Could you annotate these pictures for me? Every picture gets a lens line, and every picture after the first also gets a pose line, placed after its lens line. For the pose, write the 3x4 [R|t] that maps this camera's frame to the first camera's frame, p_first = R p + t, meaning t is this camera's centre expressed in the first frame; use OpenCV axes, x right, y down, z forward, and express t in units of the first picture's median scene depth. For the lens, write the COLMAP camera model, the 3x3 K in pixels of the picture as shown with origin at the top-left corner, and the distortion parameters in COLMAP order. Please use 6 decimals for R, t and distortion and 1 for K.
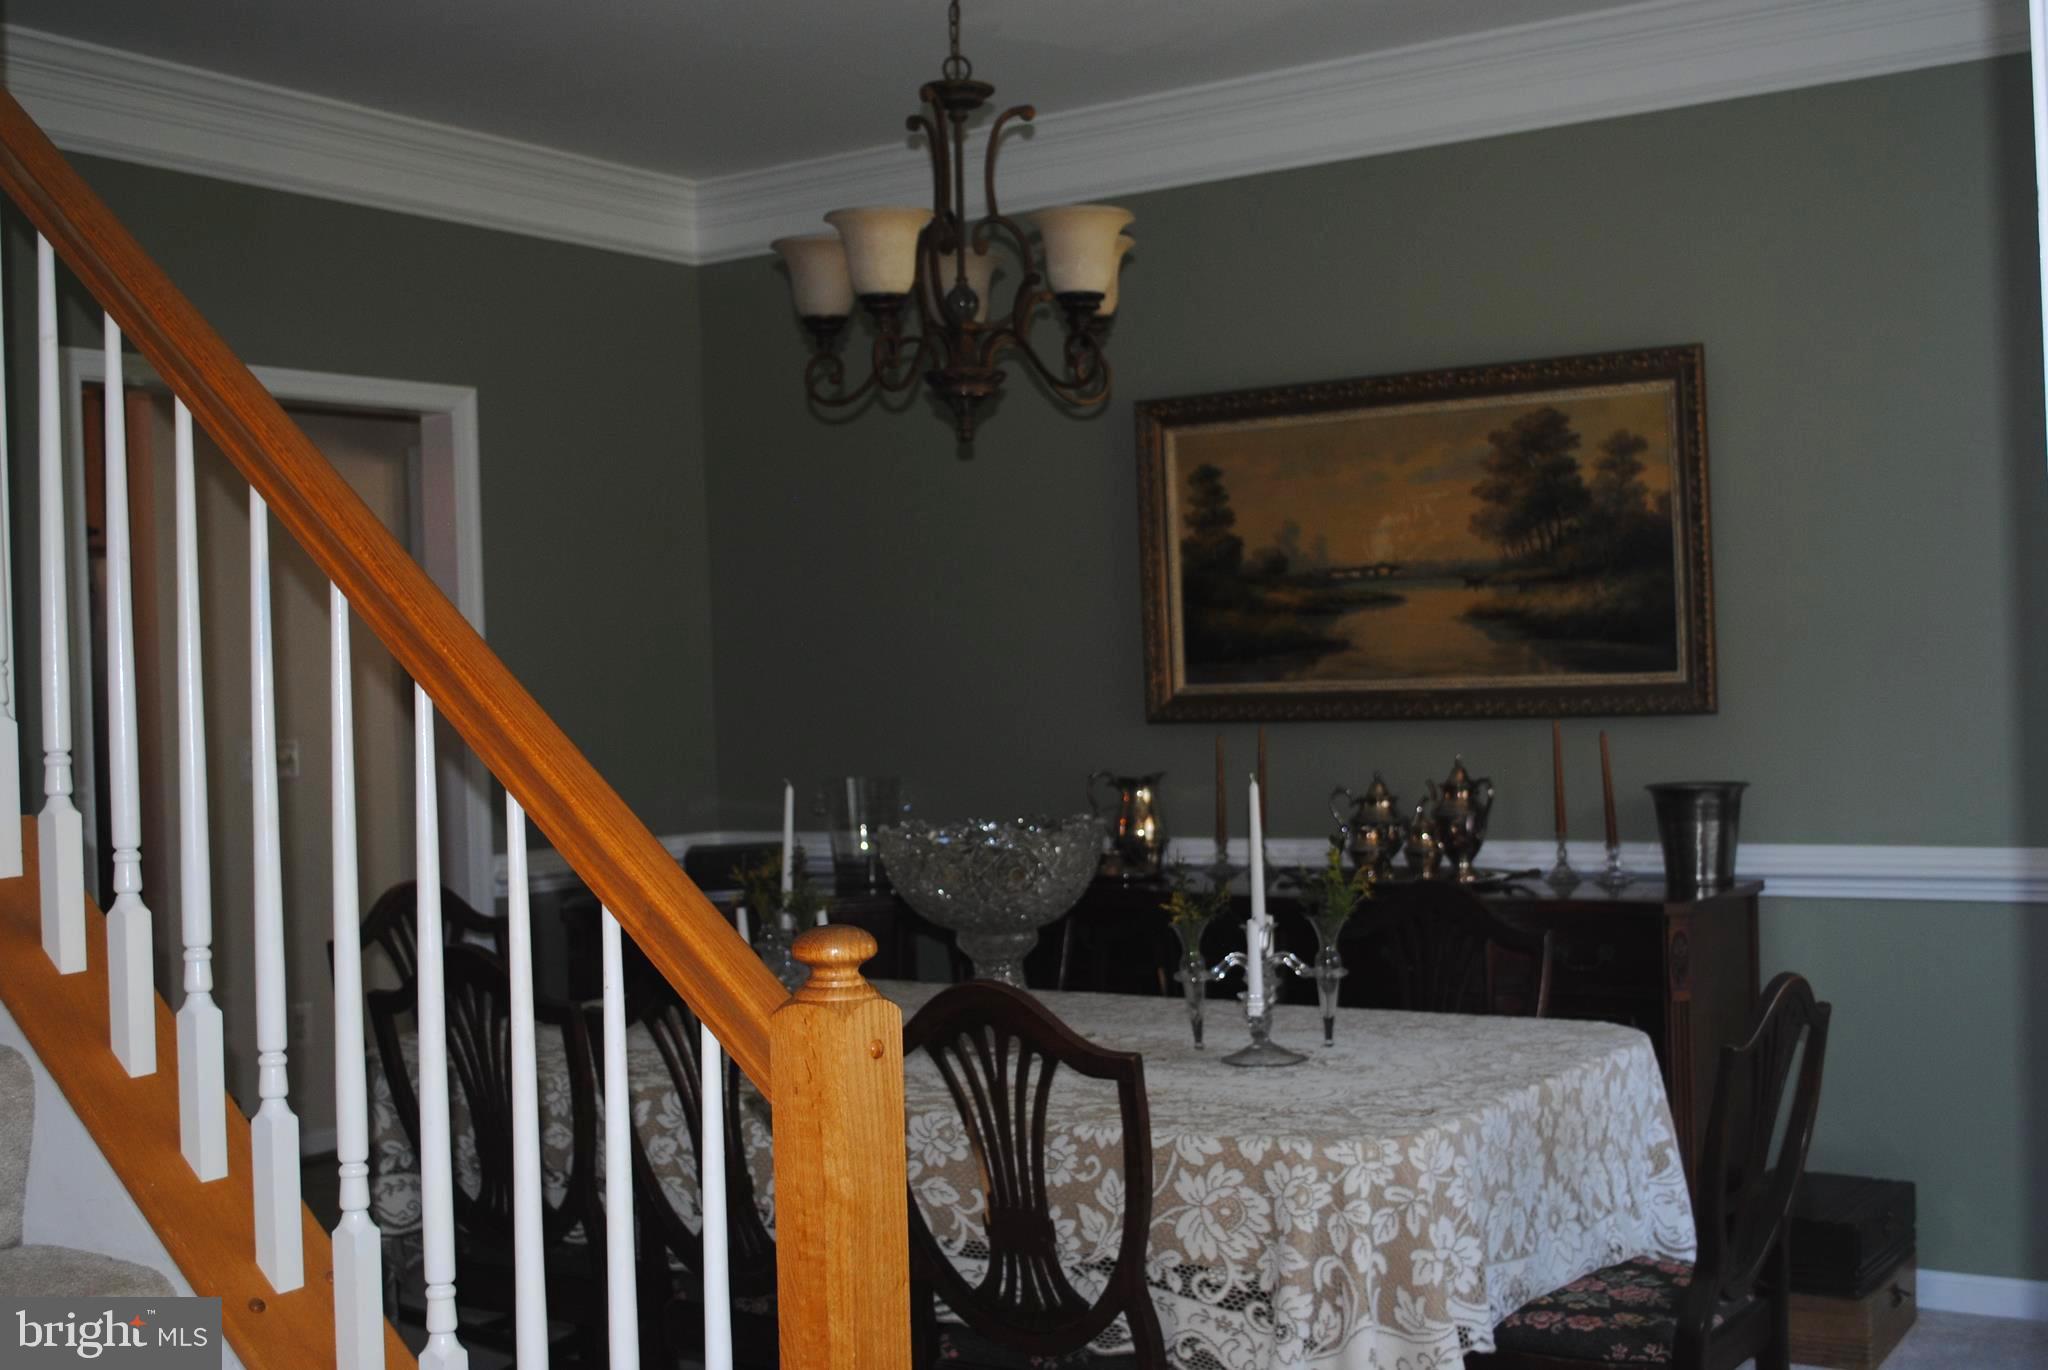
lens RADIAL K [[2339.9, 0, 976.7], [0, 2339.9, 673.2], [0, 0, 1]] dist [-0.004645, 0.017654]
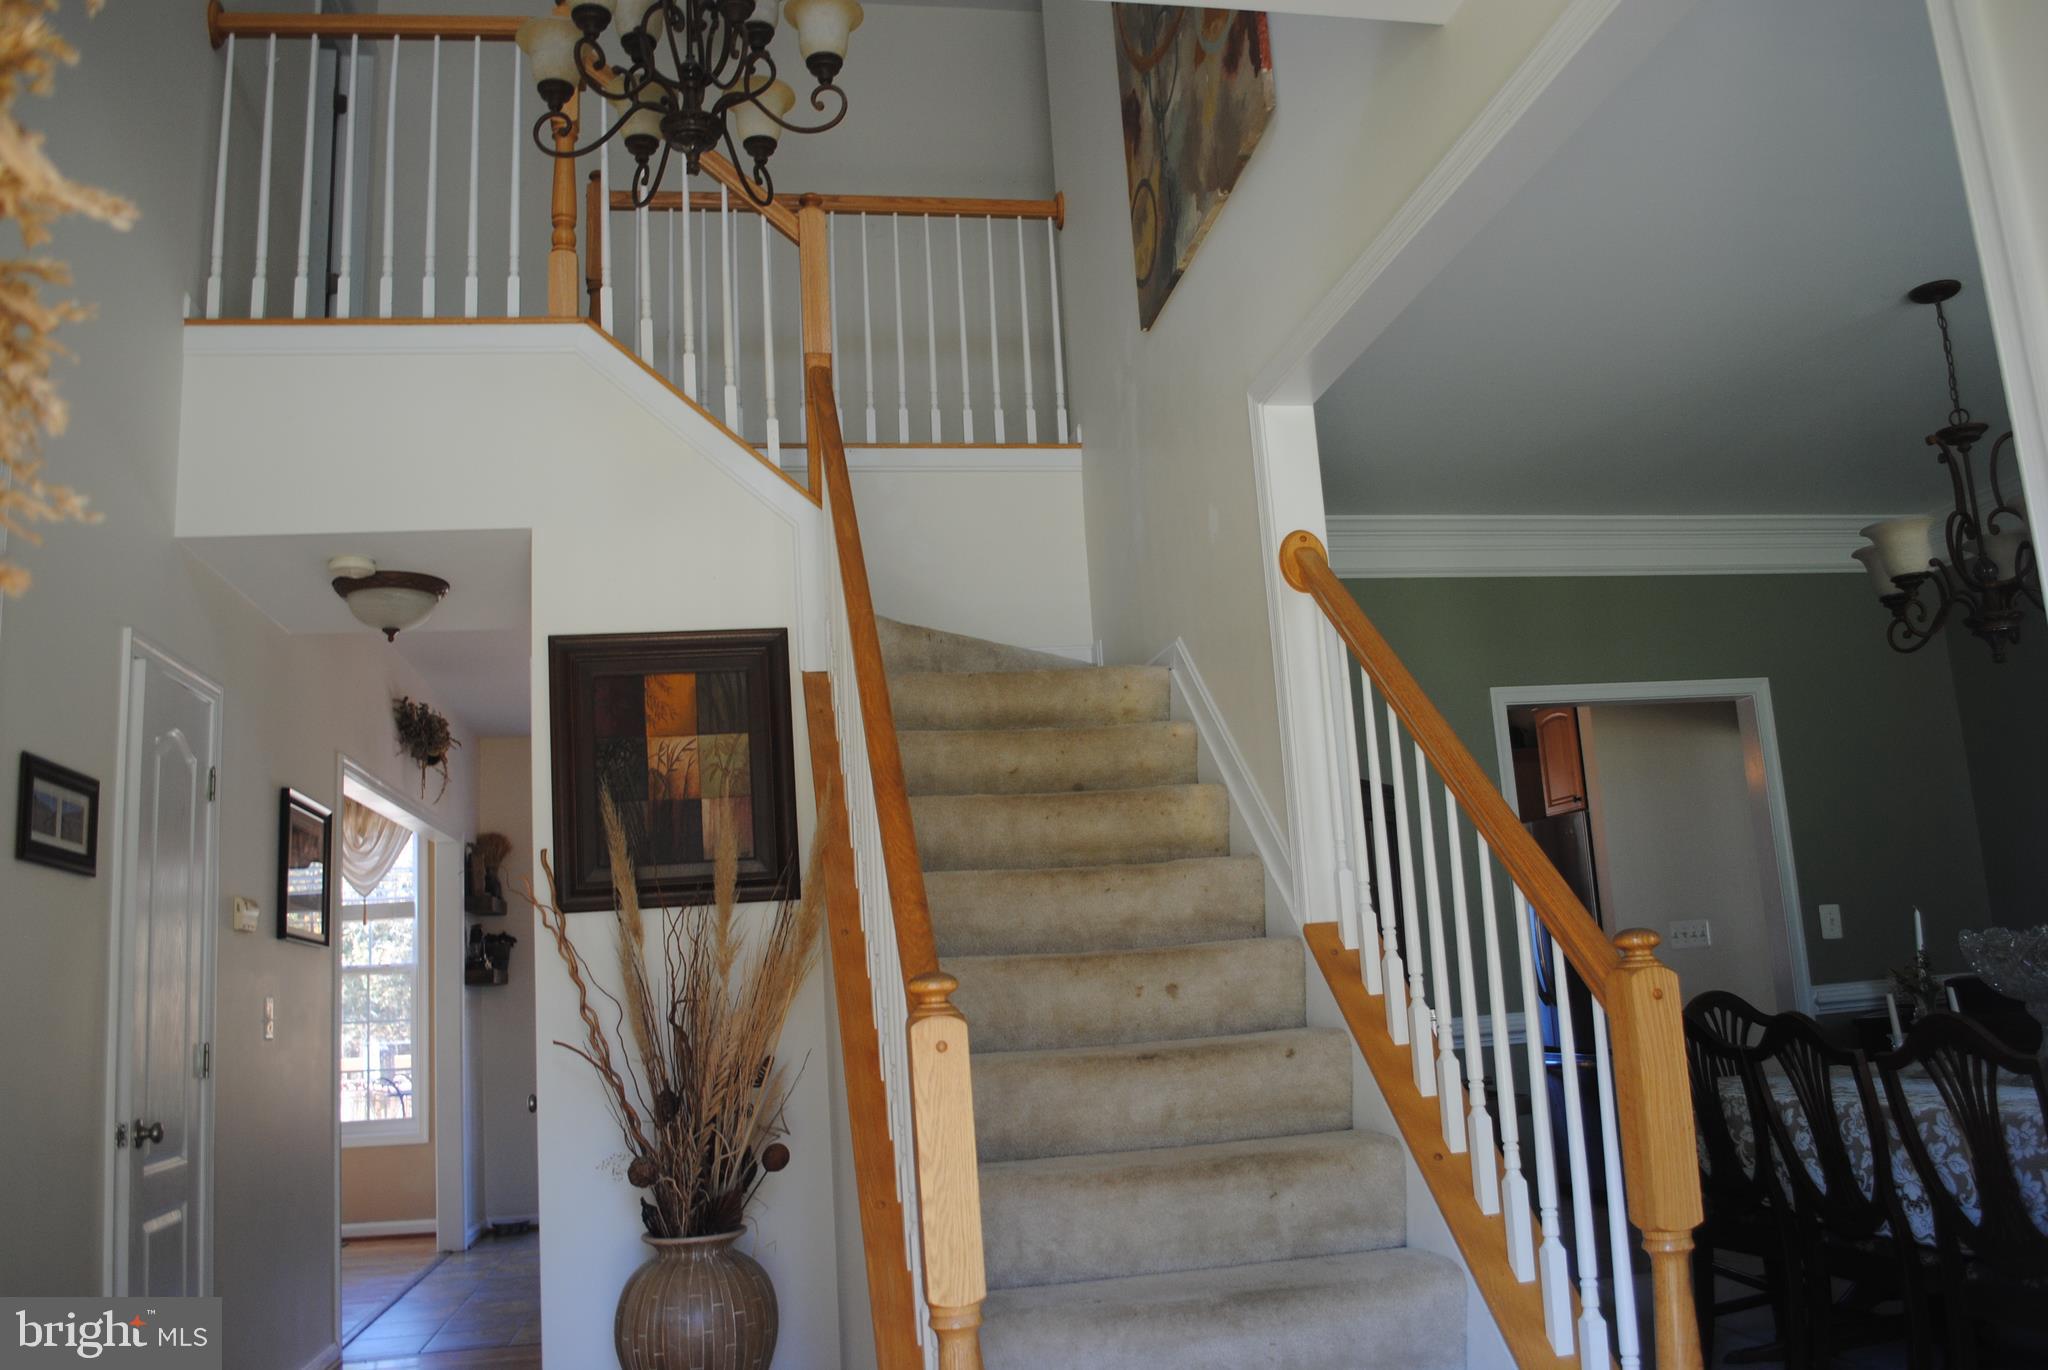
lens RADIAL K [[1612.3, 0, 1024.0], [0, 1612.3, 685.0], [0, 0, 1]] dist [-0.076697, 0.005866]
pose [[0.701522, -0.138515, -0.699057, 0.257864], [0.031311, 0.985972, -0.163945, 0.057740], [0.711960, 0.093123, 0.696018, -0.111608]]
